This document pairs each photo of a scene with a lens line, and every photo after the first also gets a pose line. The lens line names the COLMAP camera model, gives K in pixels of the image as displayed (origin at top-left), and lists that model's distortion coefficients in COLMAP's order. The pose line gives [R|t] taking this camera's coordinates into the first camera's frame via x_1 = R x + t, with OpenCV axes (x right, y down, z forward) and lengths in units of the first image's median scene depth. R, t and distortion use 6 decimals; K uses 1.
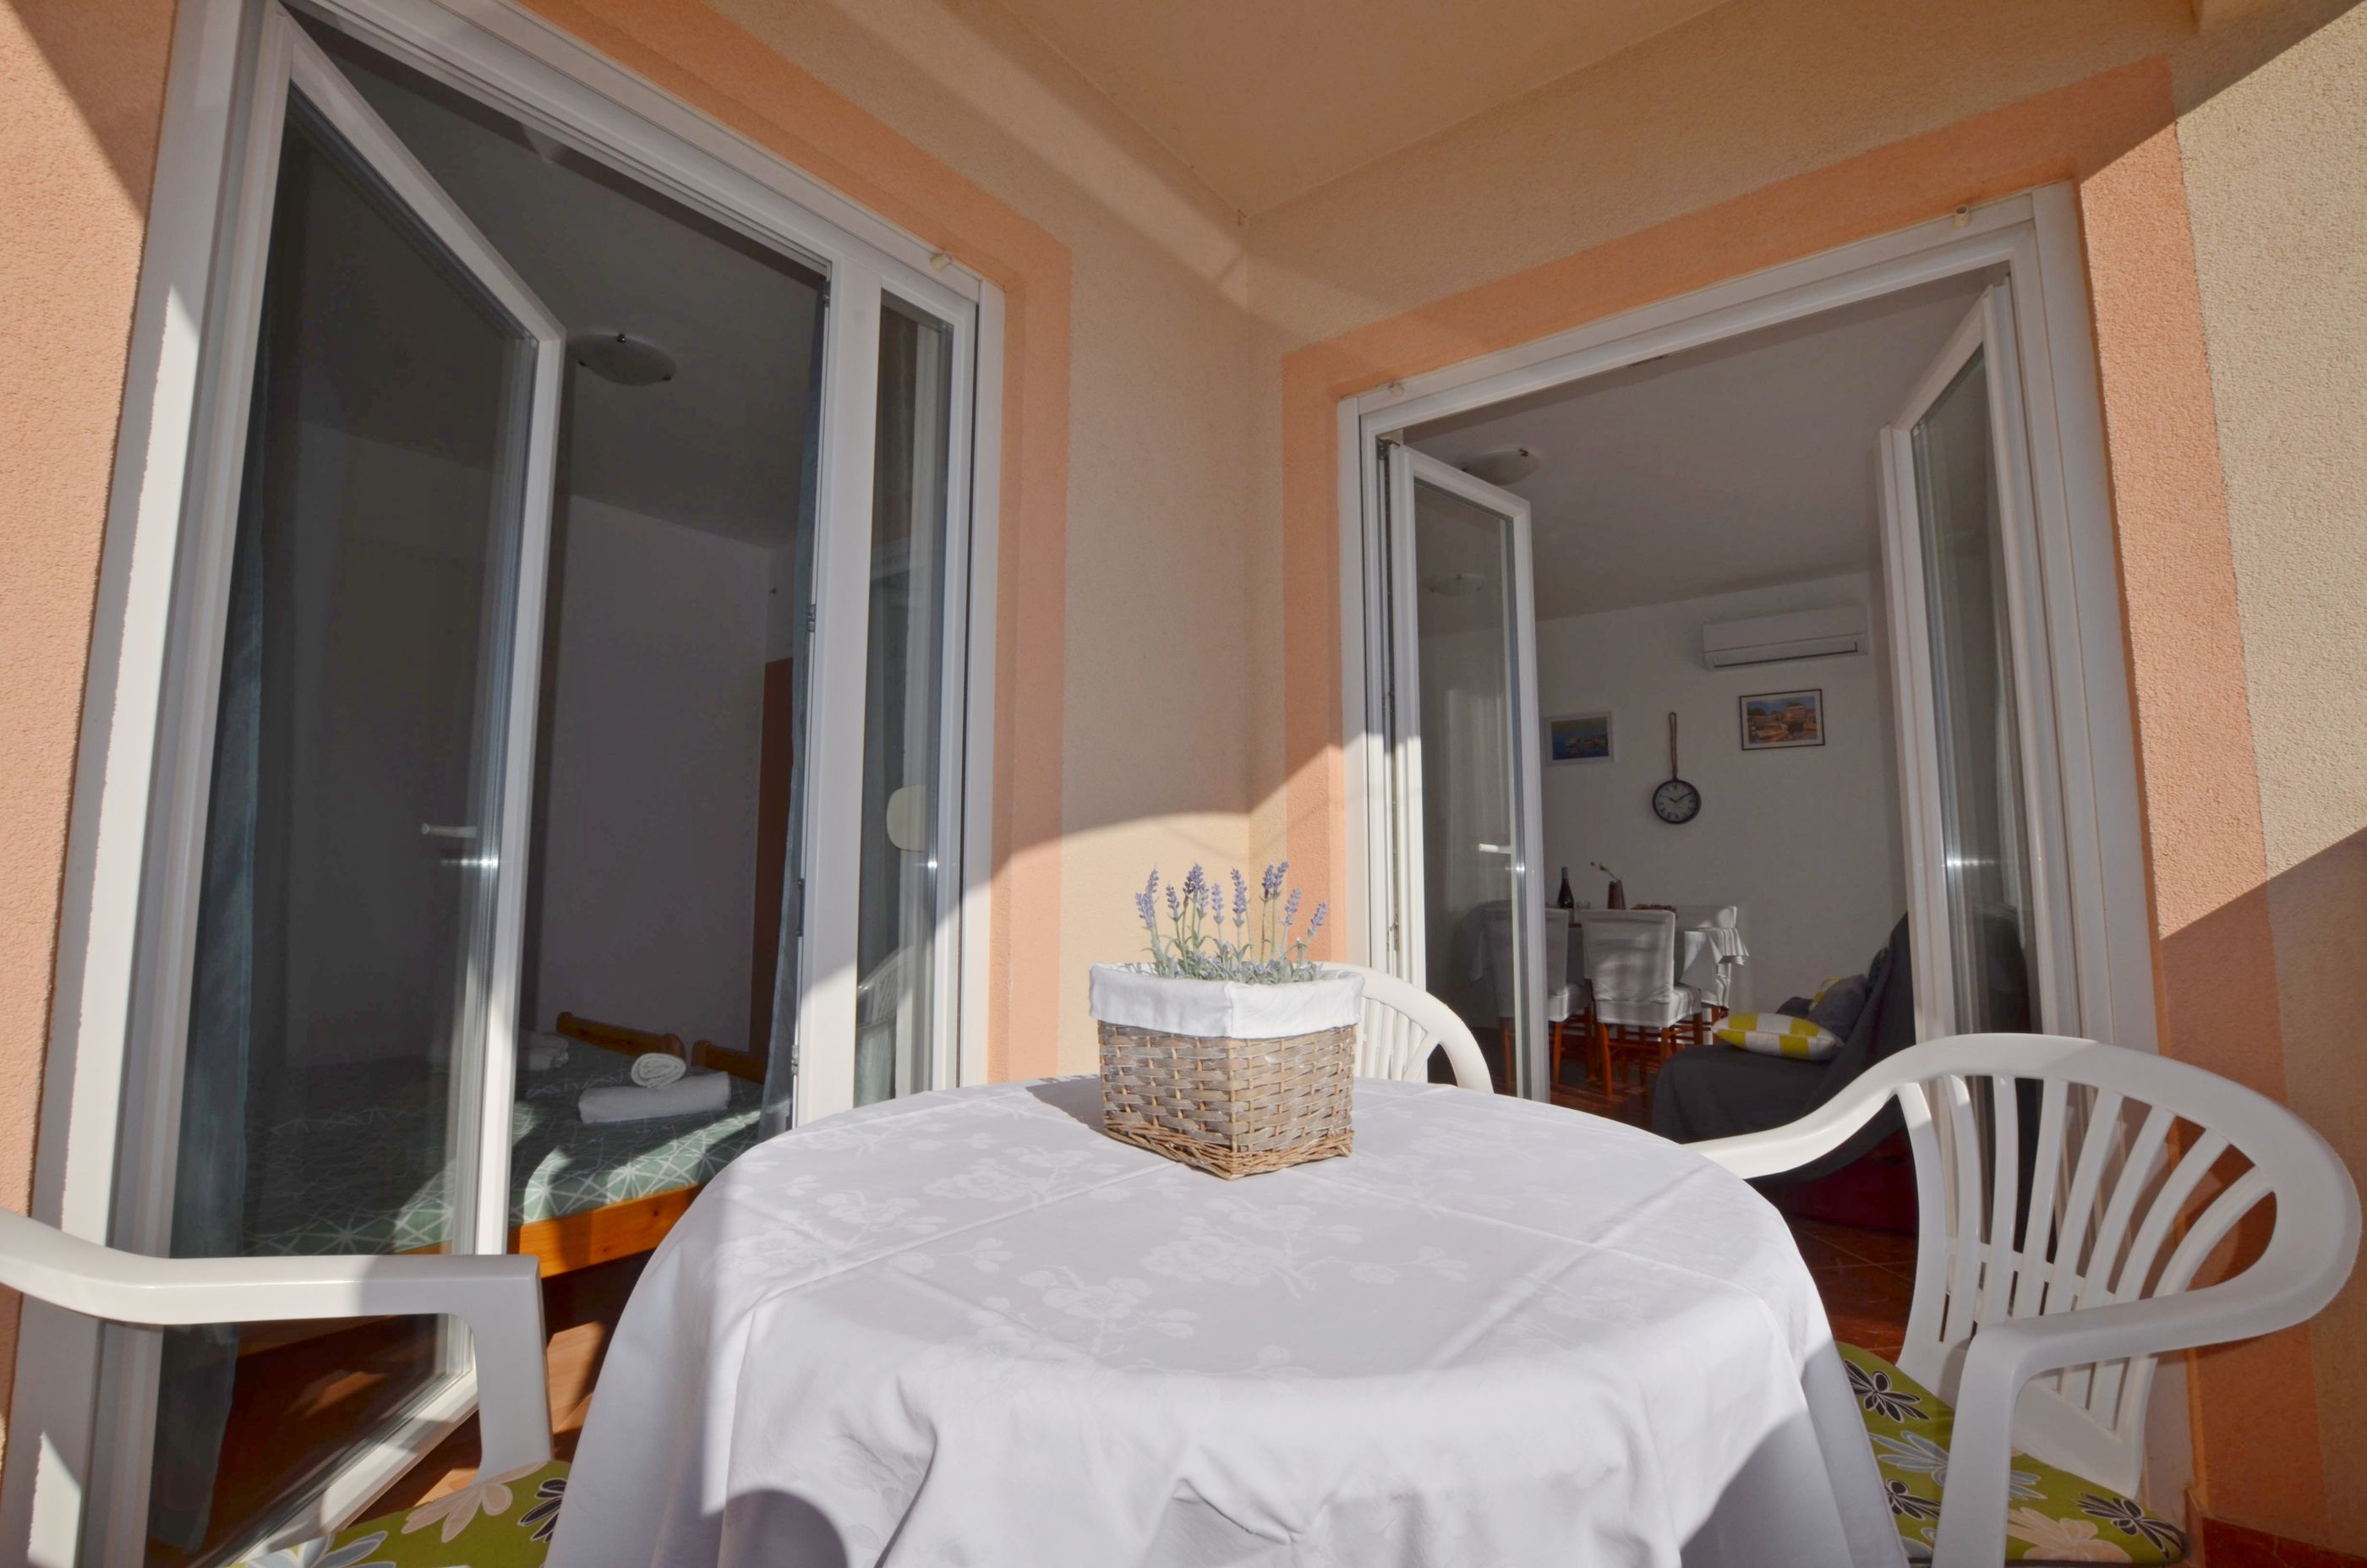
lens RADIAL K [[1046.8, 0, 1189.2], [0, 1046.8, 769.4], [0, 0, 1]] dist [-0.036264, 0.006014]
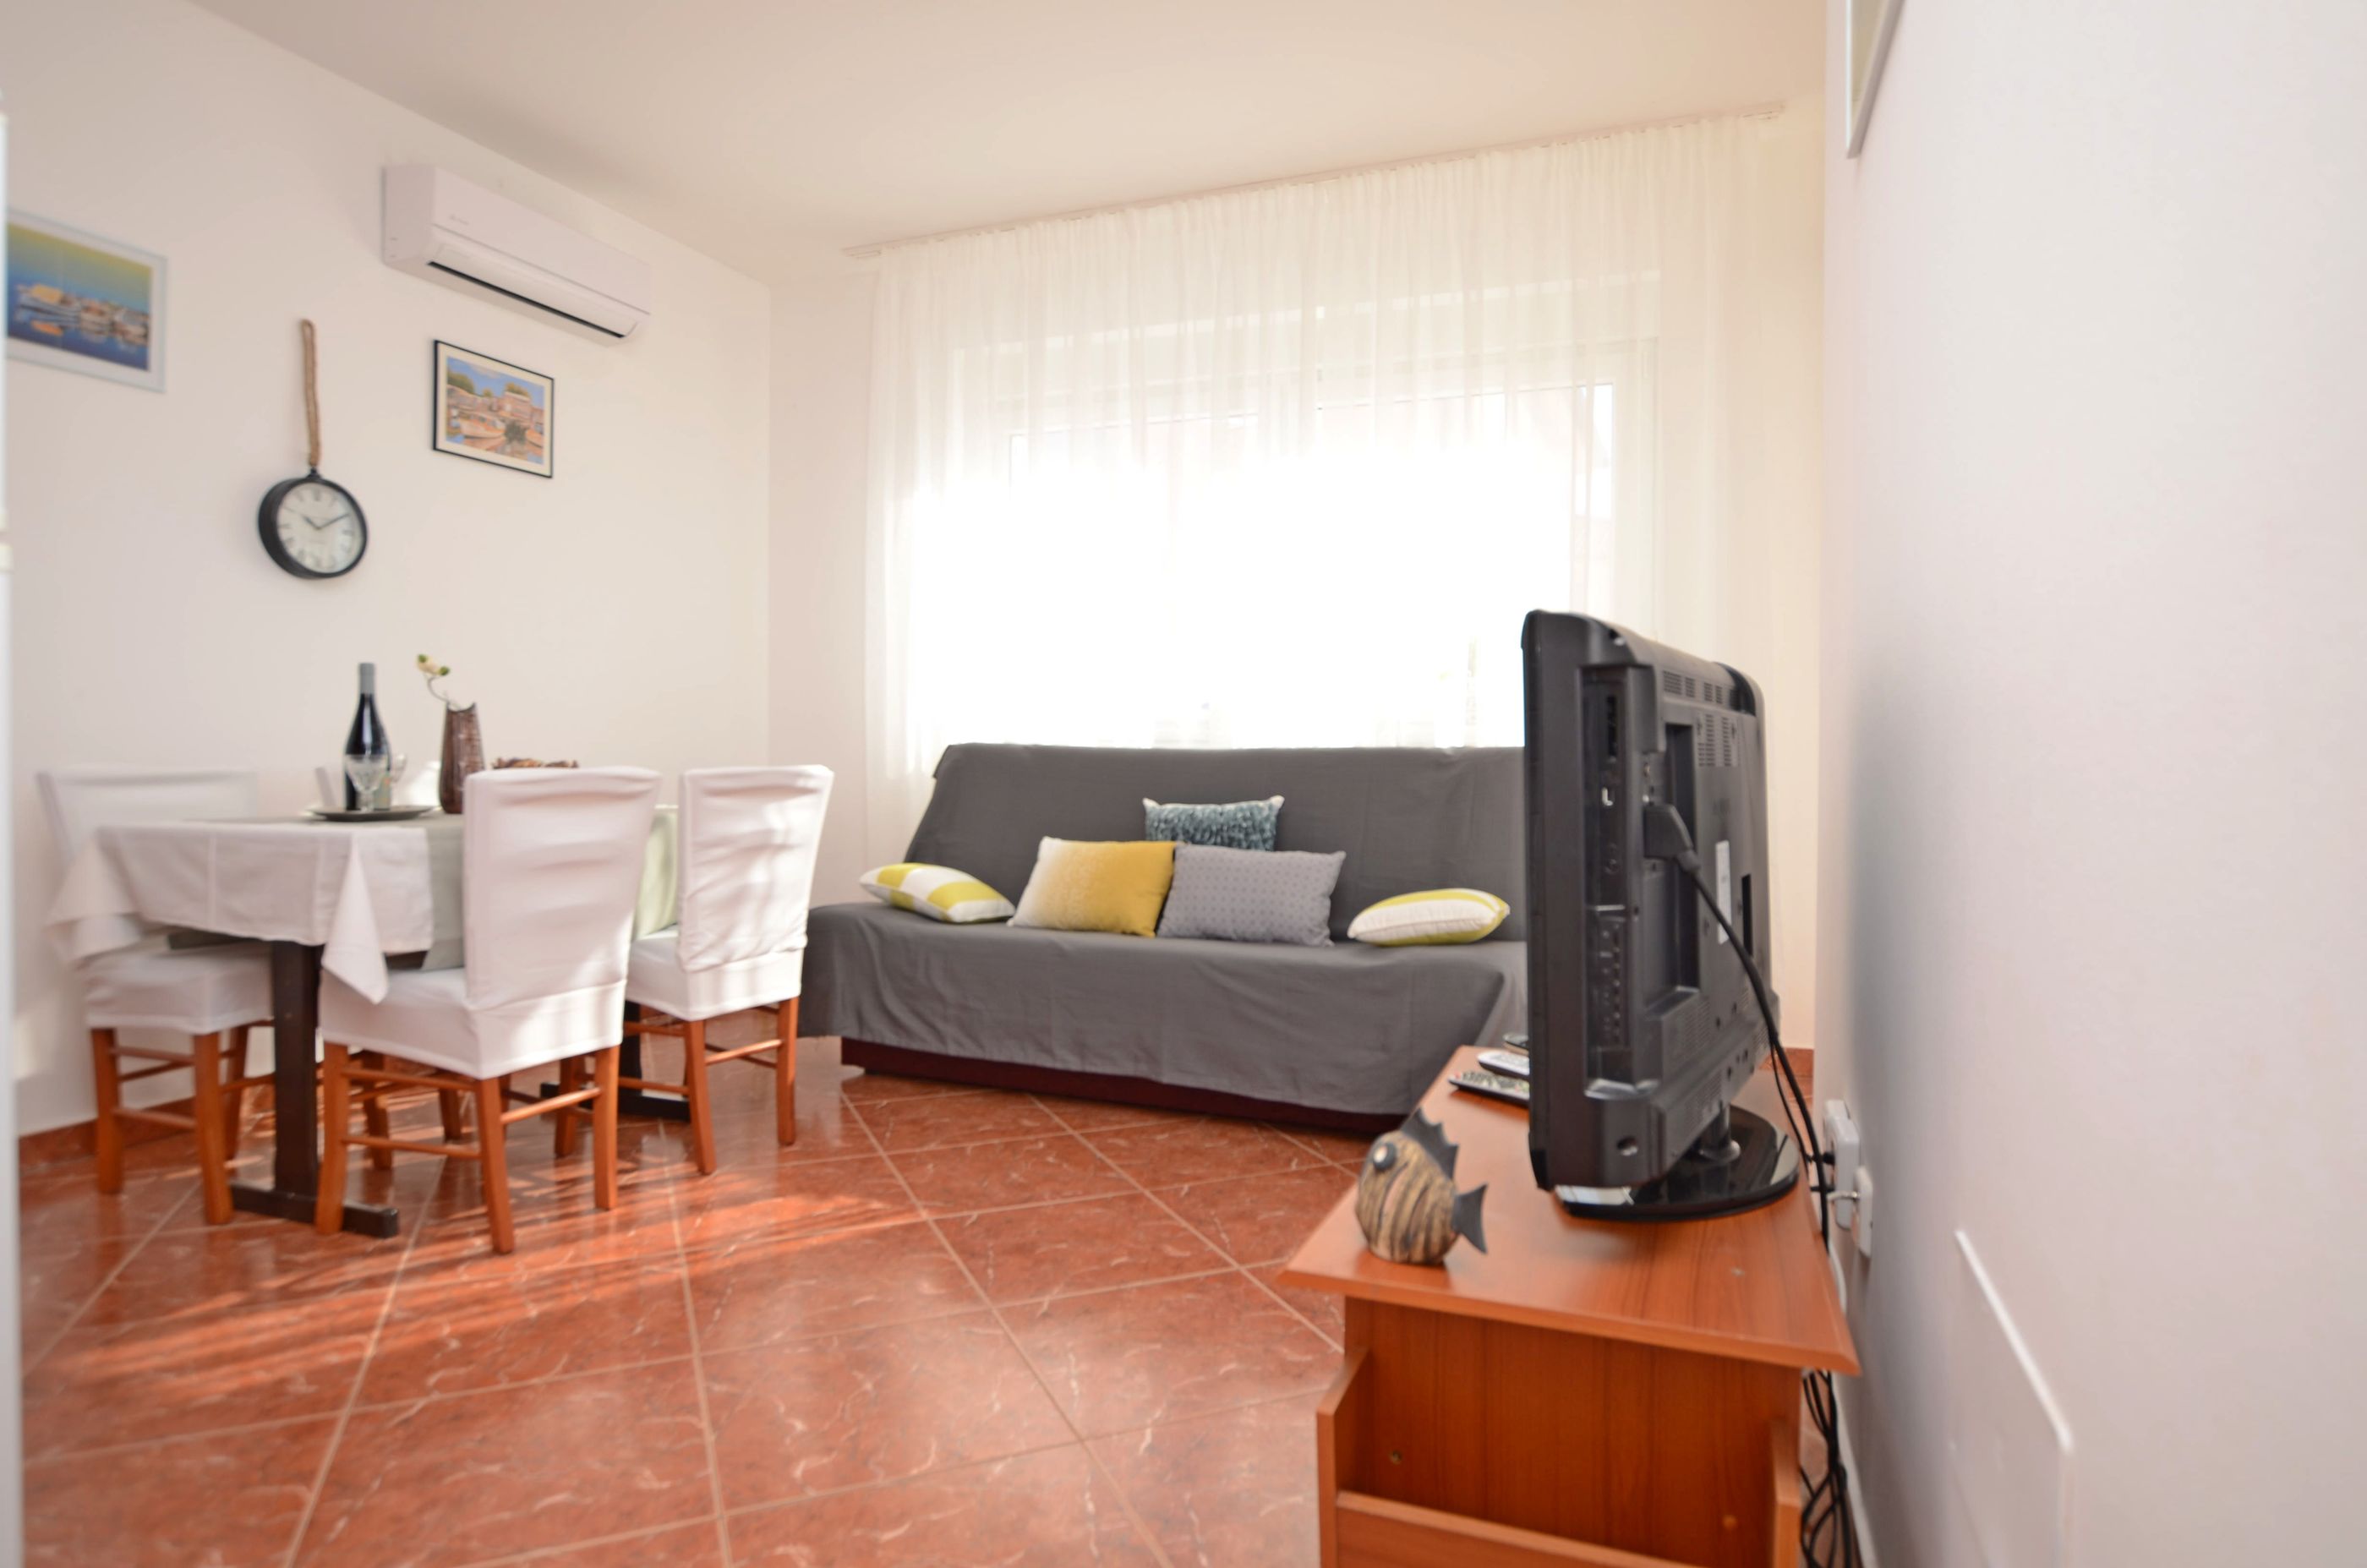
lens RADIAL K [[1313.2, 0, 1188.2], [0, 1313.2, 750.6], [0, 0, 1]] dist [-0.003252, -0.000607]
pose [[-0.288330, -0.007185, 0.957504, -0.519732], [-0.108710, 0.993752, -0.025279, 0.301744], [-0.951340, -0.111379, -0.287310, 2.424358]]
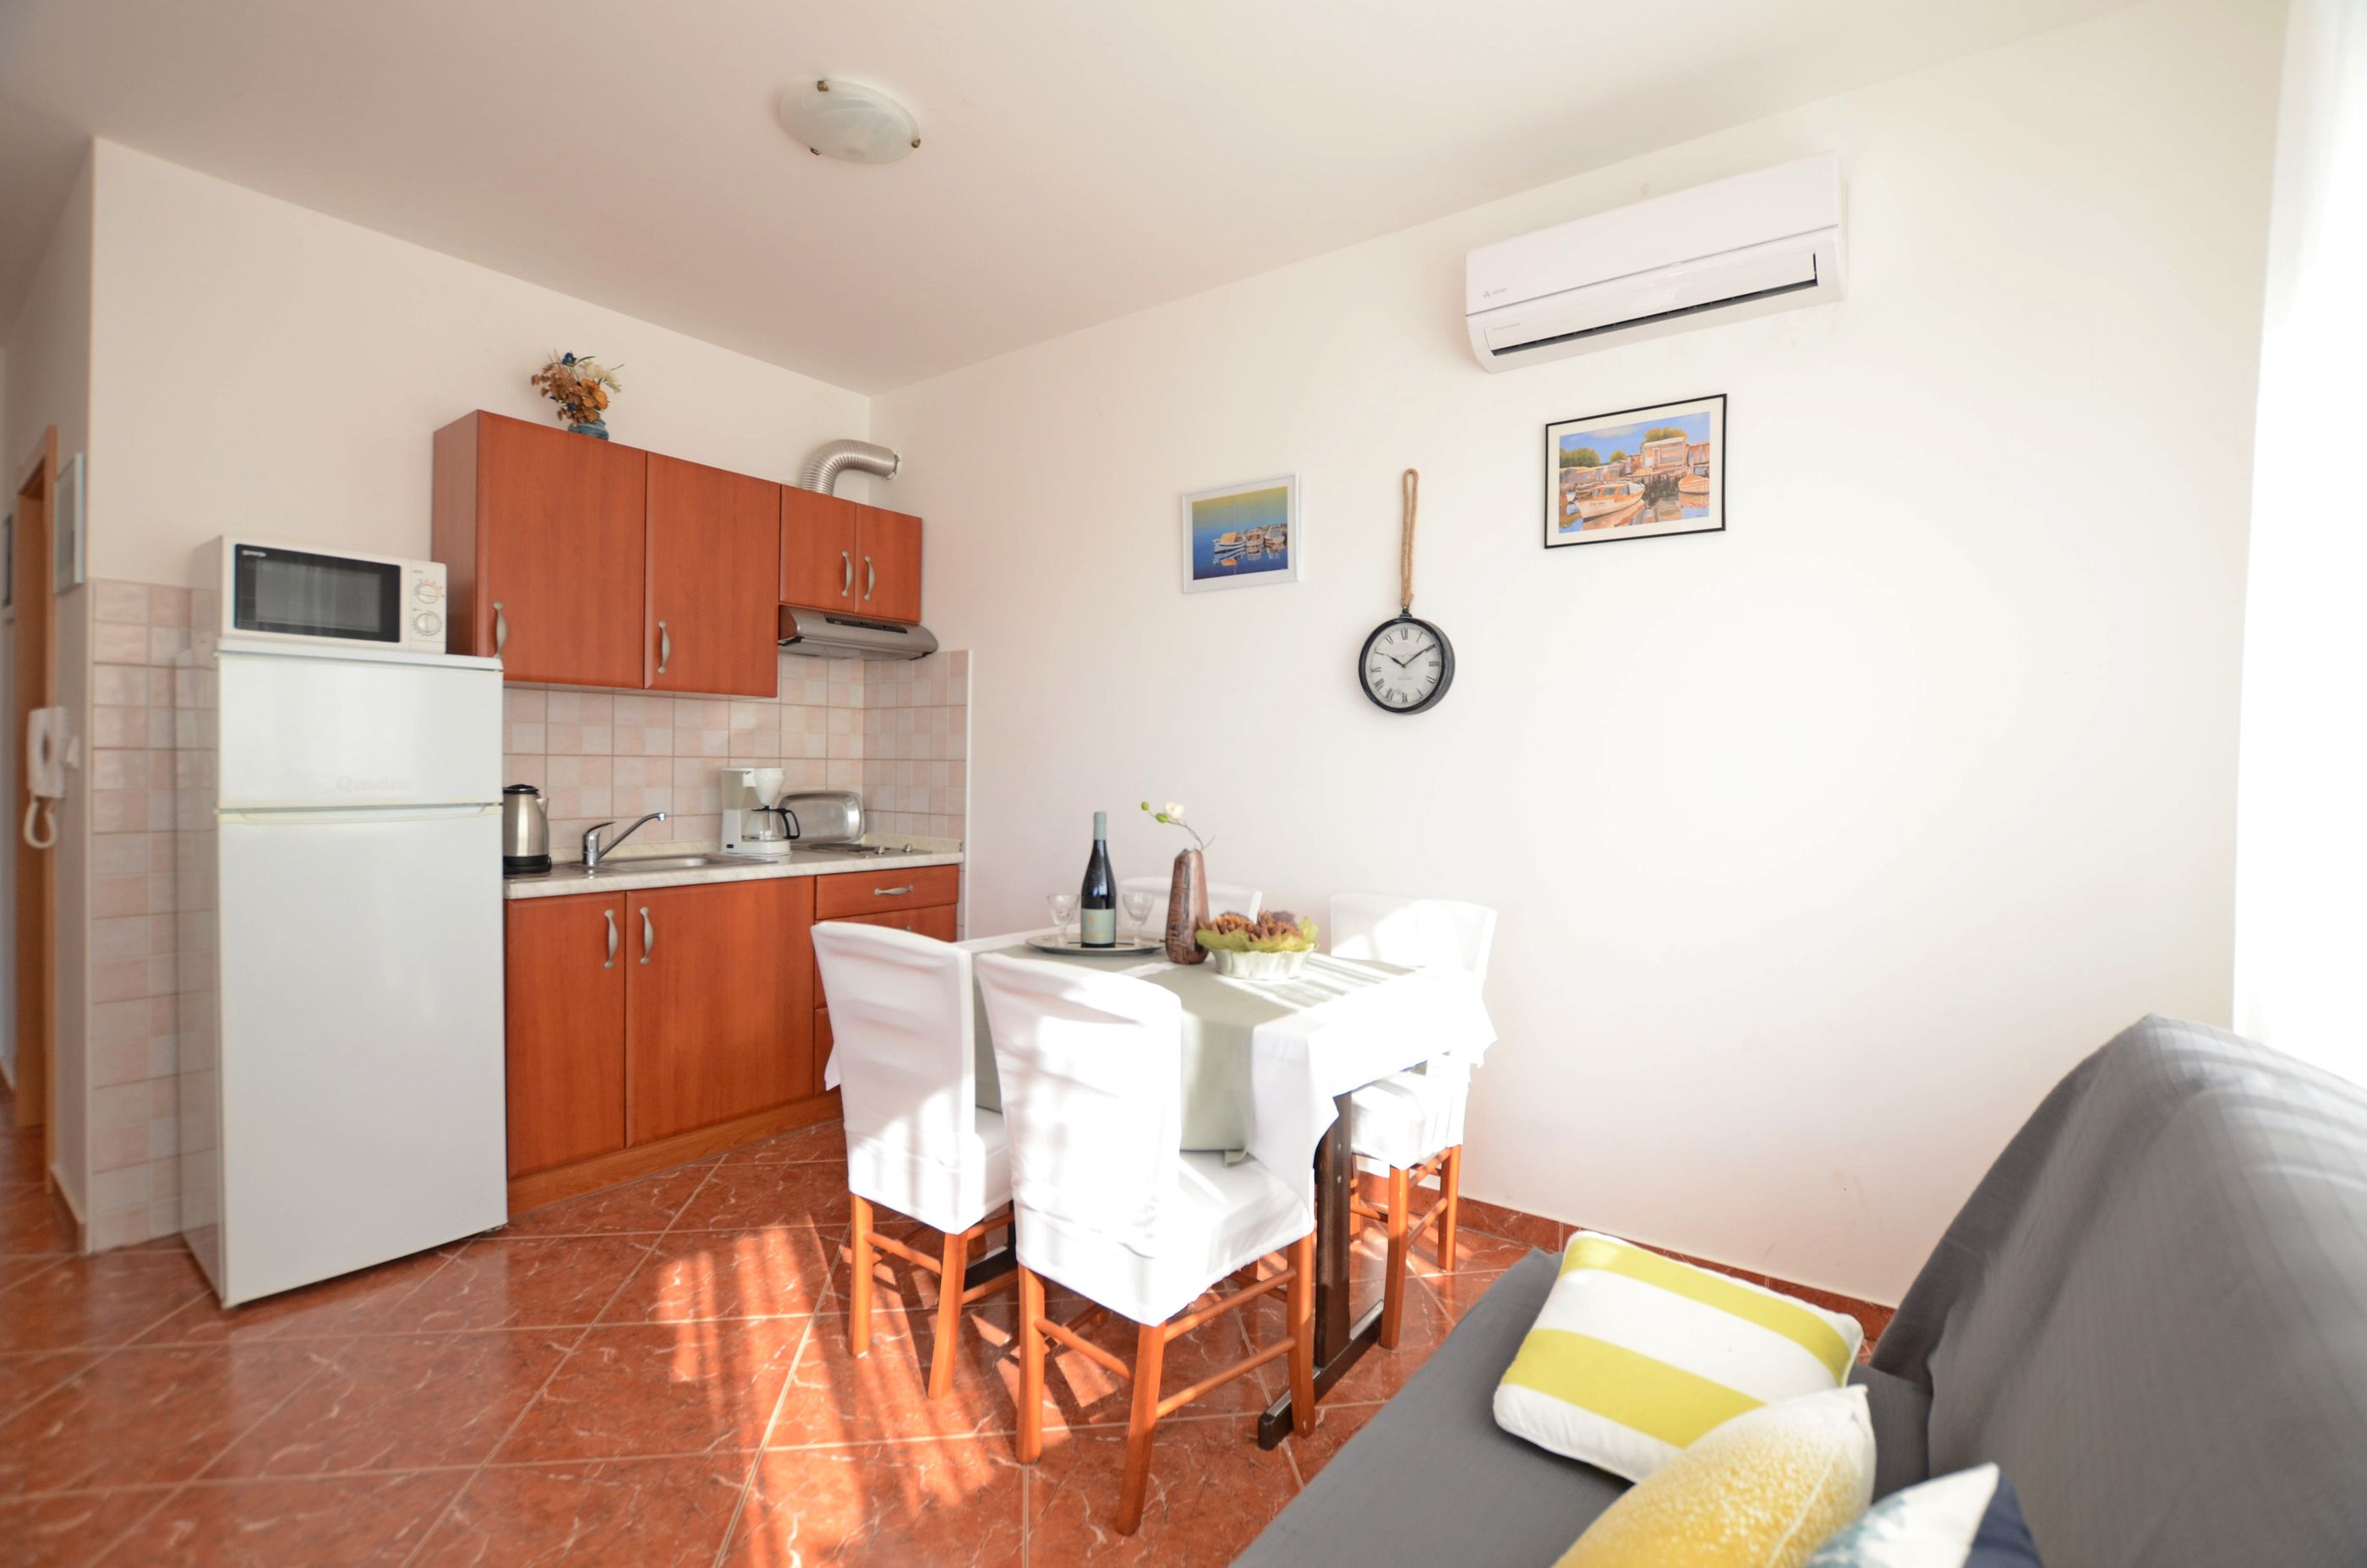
lens RADIAL K [[1044.1, 0, 1191.1], [0, 1044.1, 768.4], [0, 0, 1]] dist [-0.033757, 0.005412]
pose [[0.999549, 0.010137, 0.028278, 1.099600], [-0.013158, 0.993982, 0.108746, 0.084538], [-0.027006, -0.109069, 0.993667, 1.640741]]
